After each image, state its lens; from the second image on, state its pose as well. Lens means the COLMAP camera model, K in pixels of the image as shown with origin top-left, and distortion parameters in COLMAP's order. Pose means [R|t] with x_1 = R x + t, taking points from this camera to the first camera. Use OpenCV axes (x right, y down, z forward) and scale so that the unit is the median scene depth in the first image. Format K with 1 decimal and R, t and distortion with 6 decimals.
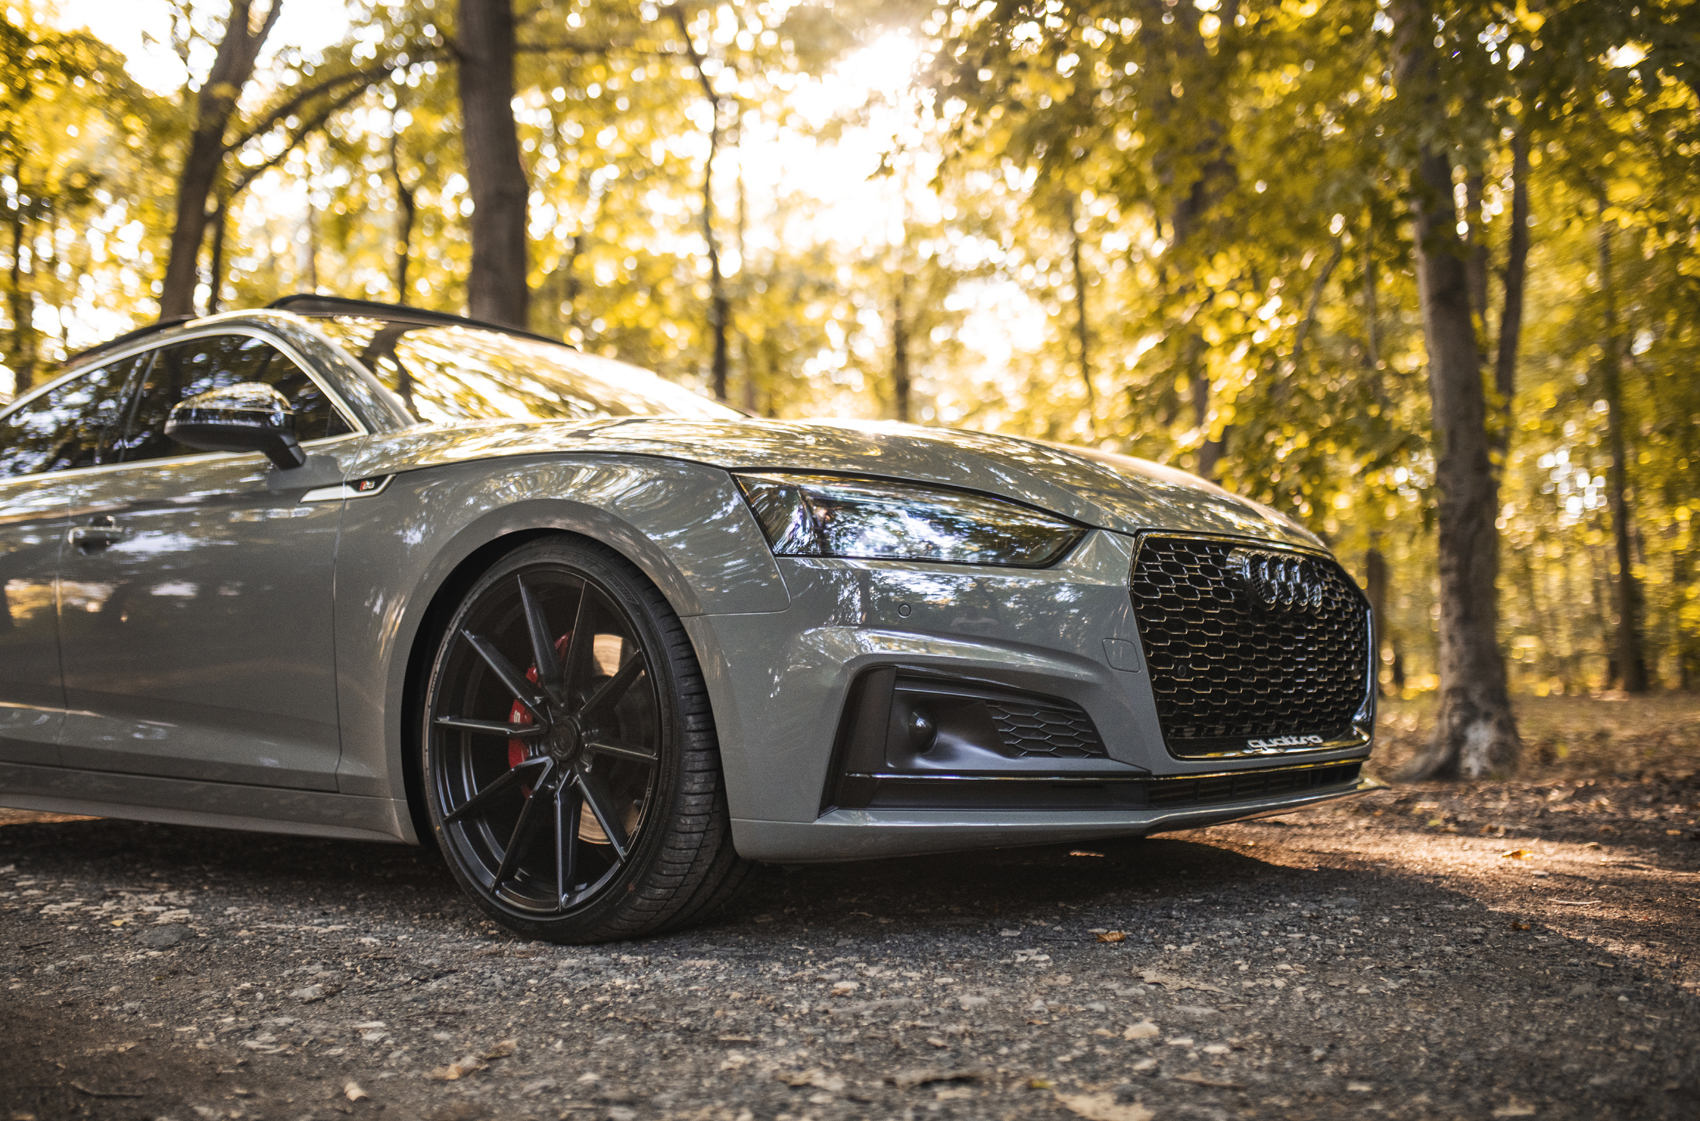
lens RADIAL K [[1690.8, 0, 849.4], [0, 1690.8, 577.4], [0, 0, 1]] dist [-0.001692, -0.013794]
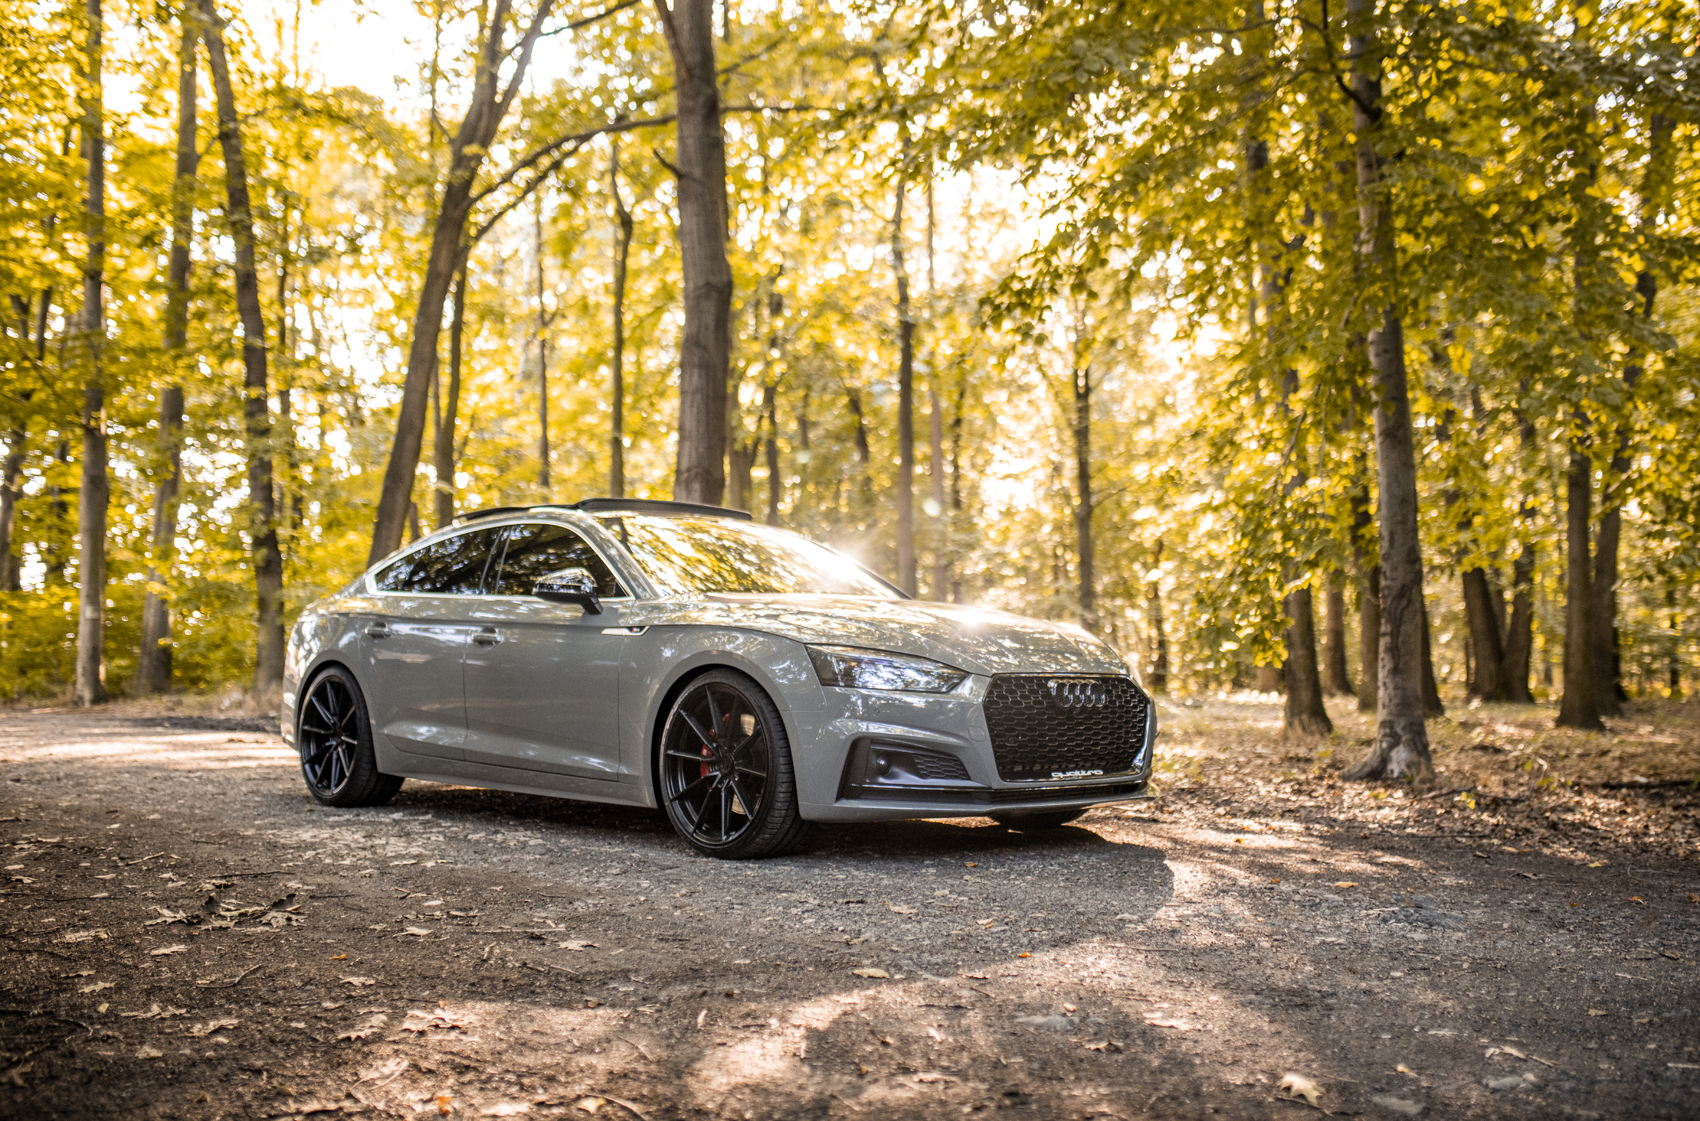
lens RADIAL K [[1707.0, 0, 922.9], [0, 1707.0, 552.2], [0, 0, 1]] dist [-0.075077, 0.008697]
pose [[0.997008, 0.020099, -0.074636, 0.216648], [-0.020301, 0.999792, -0.001953, -0.160200], [0.074581, 0.003462, 0.997209, -1.044230]]
